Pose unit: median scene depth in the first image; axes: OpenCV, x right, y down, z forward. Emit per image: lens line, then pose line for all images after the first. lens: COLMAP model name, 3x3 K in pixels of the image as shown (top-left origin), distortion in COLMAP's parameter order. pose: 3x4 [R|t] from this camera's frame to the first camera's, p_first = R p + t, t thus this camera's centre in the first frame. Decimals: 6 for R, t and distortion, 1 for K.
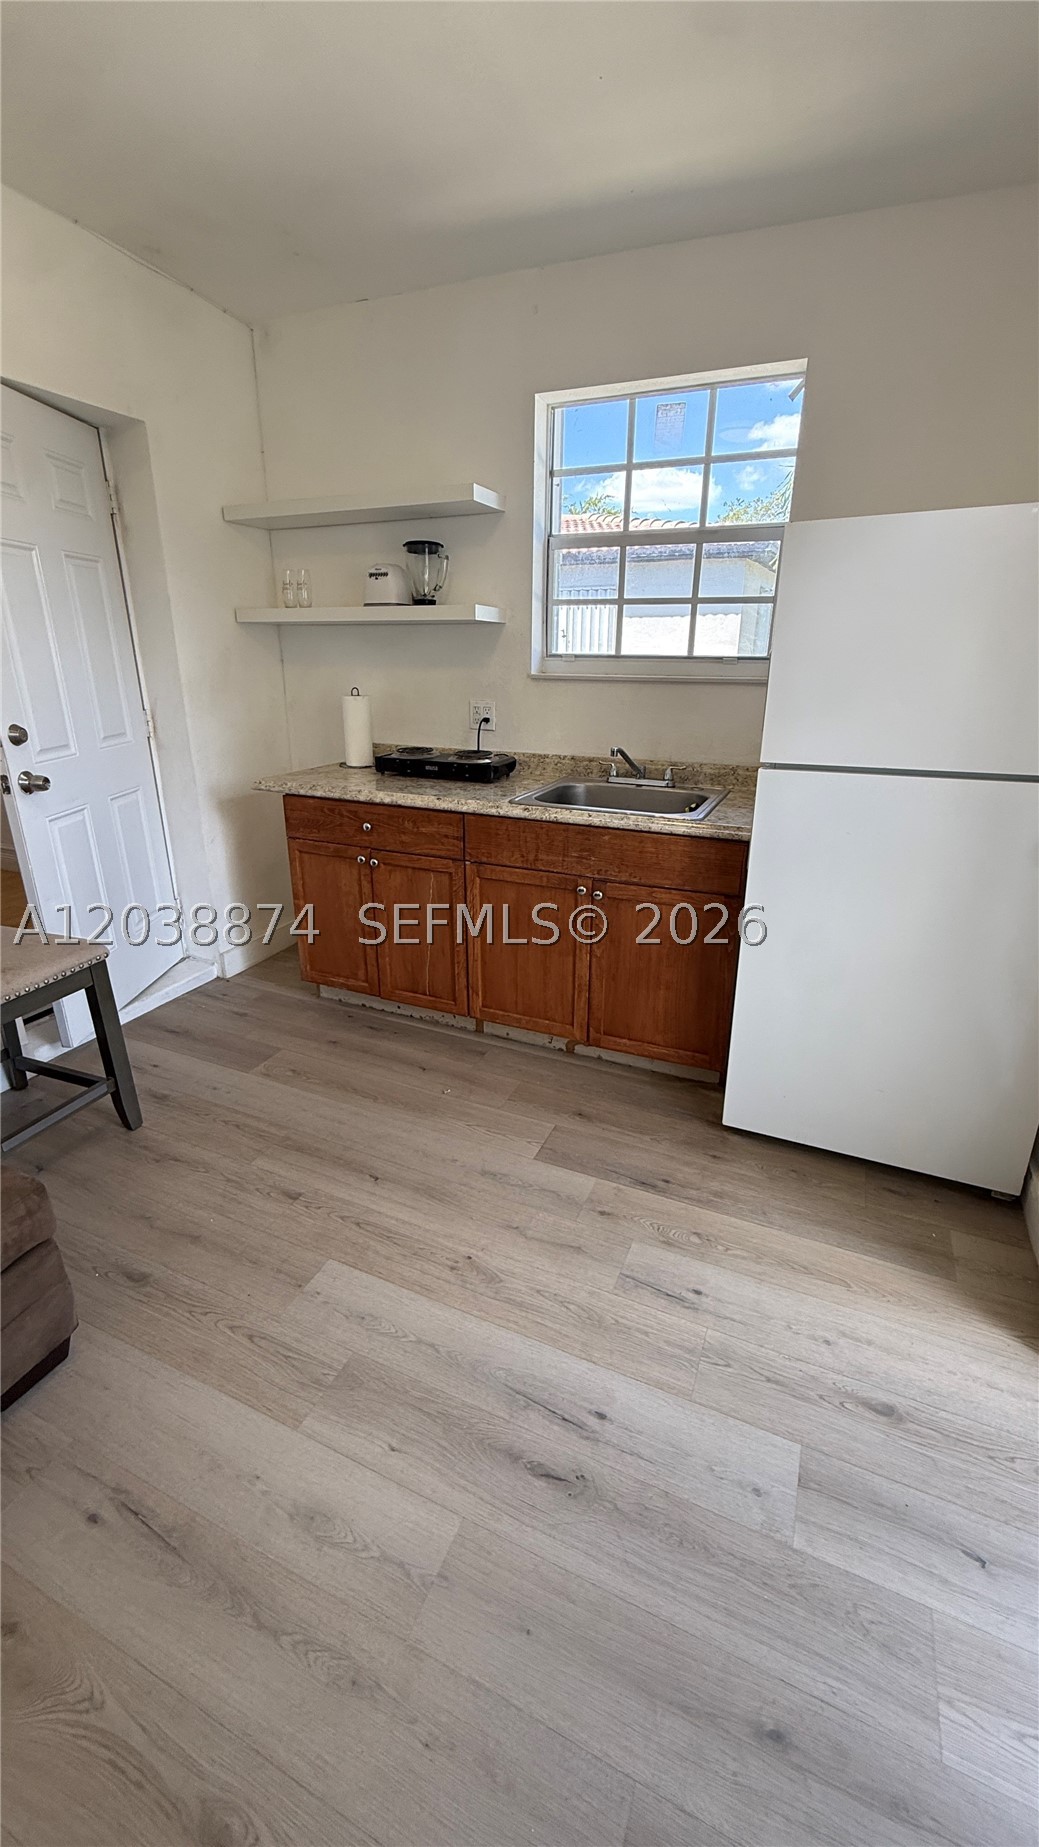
lens RADIAL K [[732.2, 0, 519.5], [0, 732.2, 923.5], [0, 0, 1]] dist [-0.001104, -0.000227]
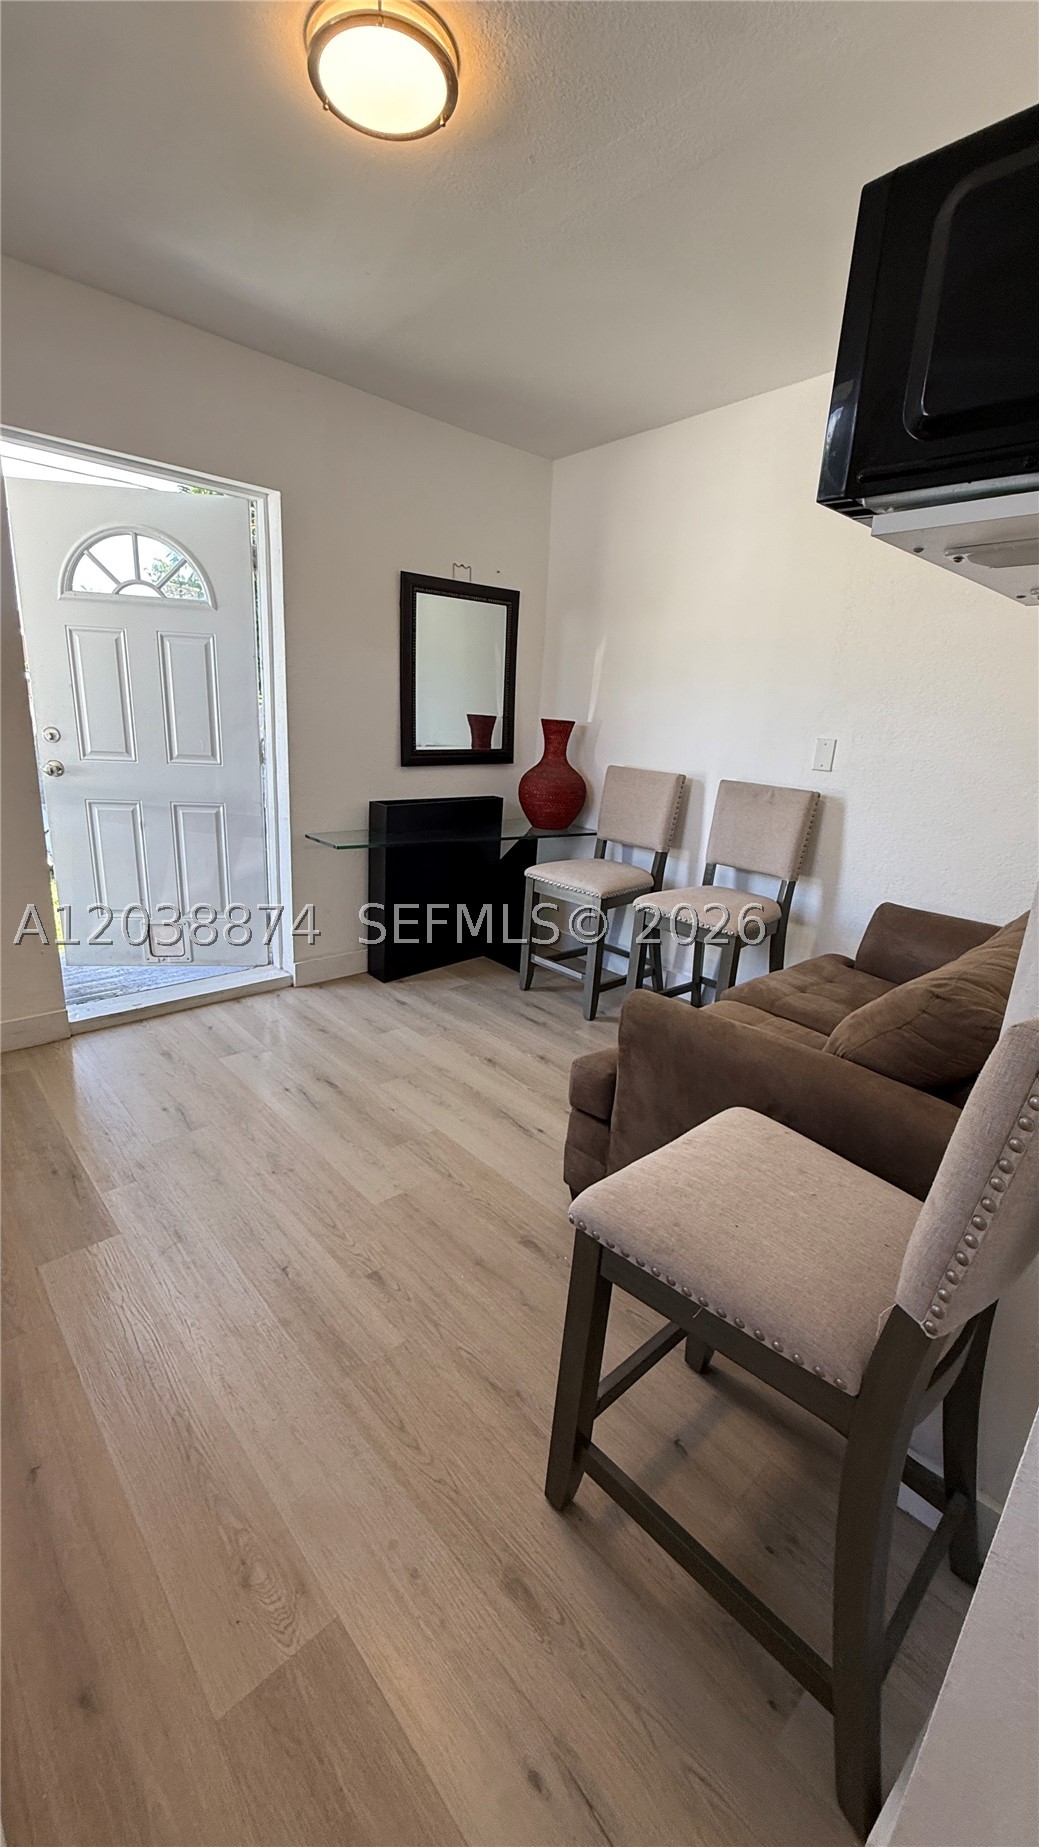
lens RADIAL K [[732.2, 0, 519.5], [0, 732.2, 923.5], [0, 0, 1]] dist [-0.001104, -0.000227]
pose [[-0.917682, -0.172279, 0.358022, -0.734206], [0.073867, 0.811415, 0.579784, -0.490973], [-0.390389, 0.558503, -0.731895, 1.383837]]
